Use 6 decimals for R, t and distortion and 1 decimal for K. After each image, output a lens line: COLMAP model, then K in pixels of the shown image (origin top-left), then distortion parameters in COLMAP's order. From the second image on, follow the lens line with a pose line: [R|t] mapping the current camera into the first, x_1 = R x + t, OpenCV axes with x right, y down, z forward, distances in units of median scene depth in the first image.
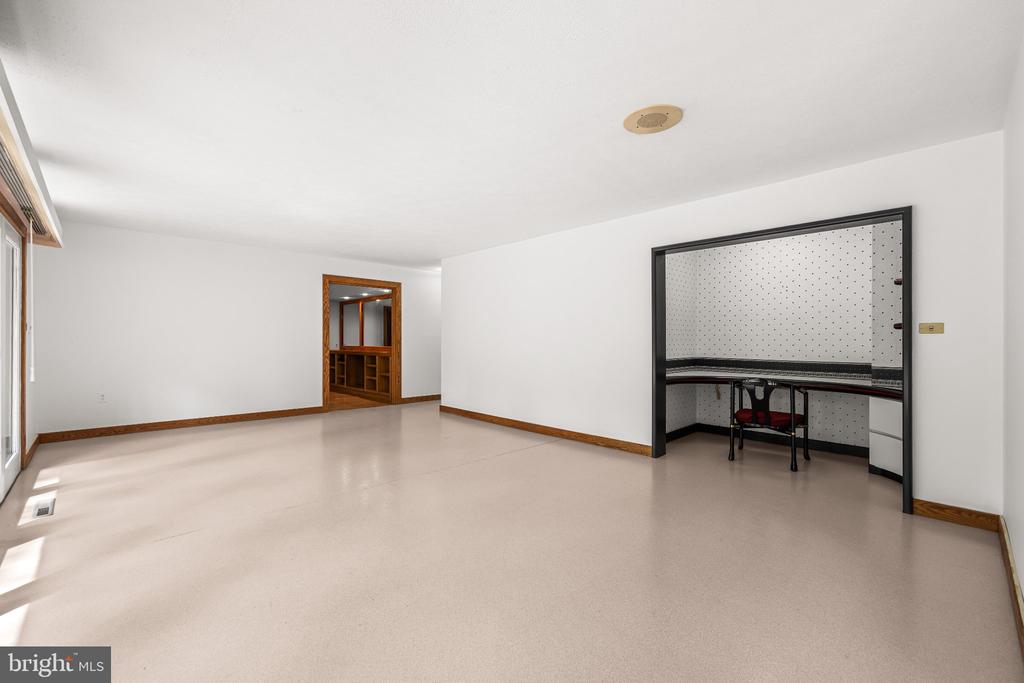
lens RADIAL K [[435.0, 0, 515.8], [0, 435.0, 340.2], [0, 0, 1]] dist [-0.000951, -0.000127]
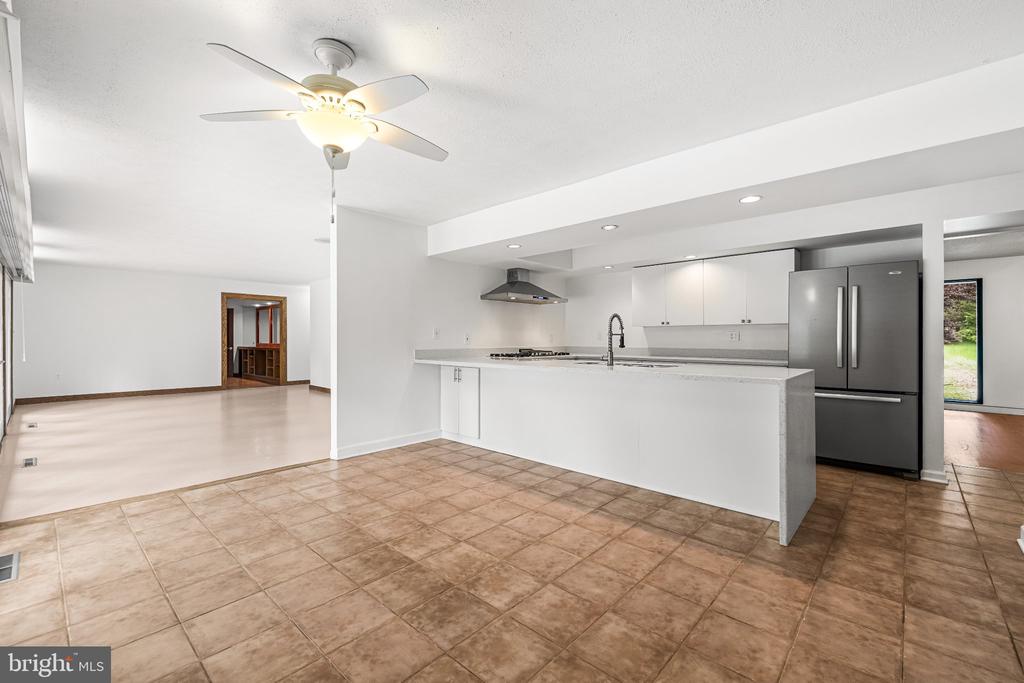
lens RADIAL K [[435.0, 0, 508.2], [0, 435.0, 339.7], [0, 0, 1]] dist [-0.000951, -0.000127]
pose [[0.998409, -0.001057, 0.056374, 0.381579], [0.000934, 0.999997, 0.002211, 0.000224], [-0.056376, -0.002155, 0.998407, -0.432694]]
